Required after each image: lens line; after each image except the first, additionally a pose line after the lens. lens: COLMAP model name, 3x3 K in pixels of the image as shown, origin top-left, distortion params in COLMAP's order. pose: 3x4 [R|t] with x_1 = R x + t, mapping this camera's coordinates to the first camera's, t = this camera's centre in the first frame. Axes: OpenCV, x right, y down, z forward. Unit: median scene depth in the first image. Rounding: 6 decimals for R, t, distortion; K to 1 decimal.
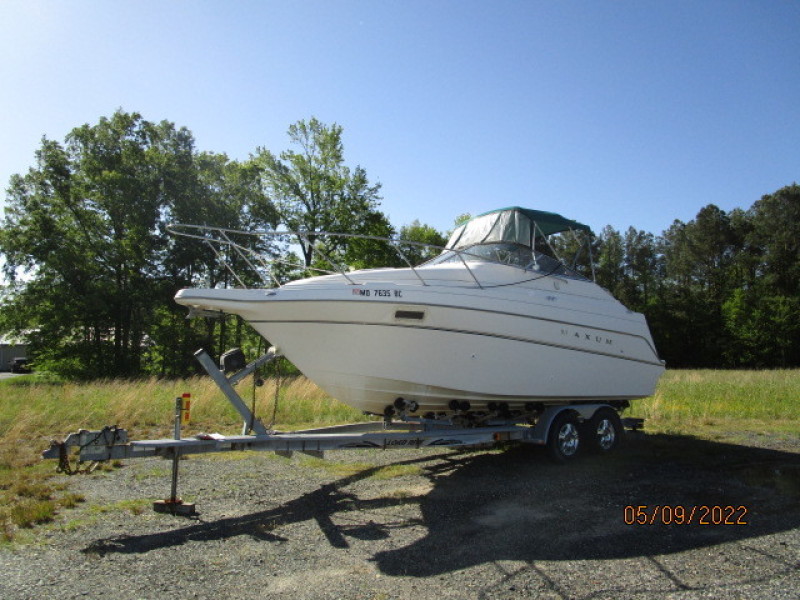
lens RADIAL K [[576.3, 0, 394.6], [0, 576.3, 301.5], [0, 0, 1]] dist [-0.009927, -0.000811]
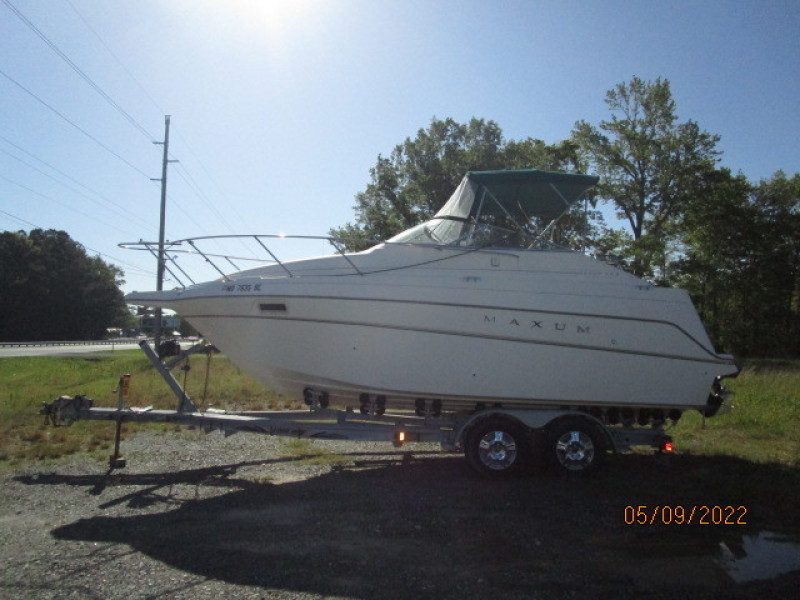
lens RADIAL K [[576.3, 0, 394.6], [0, 576.3, 301.5], [0, 0, 1]] dist [-0.009927, -0.000811]
pose [[0.797921, -0.035381, -0.601723, 0.113021], [0.054130, 0.998448, 0.013071, 0.001605], [0.600327, -0.043000, 0.798598, 0.042921]]
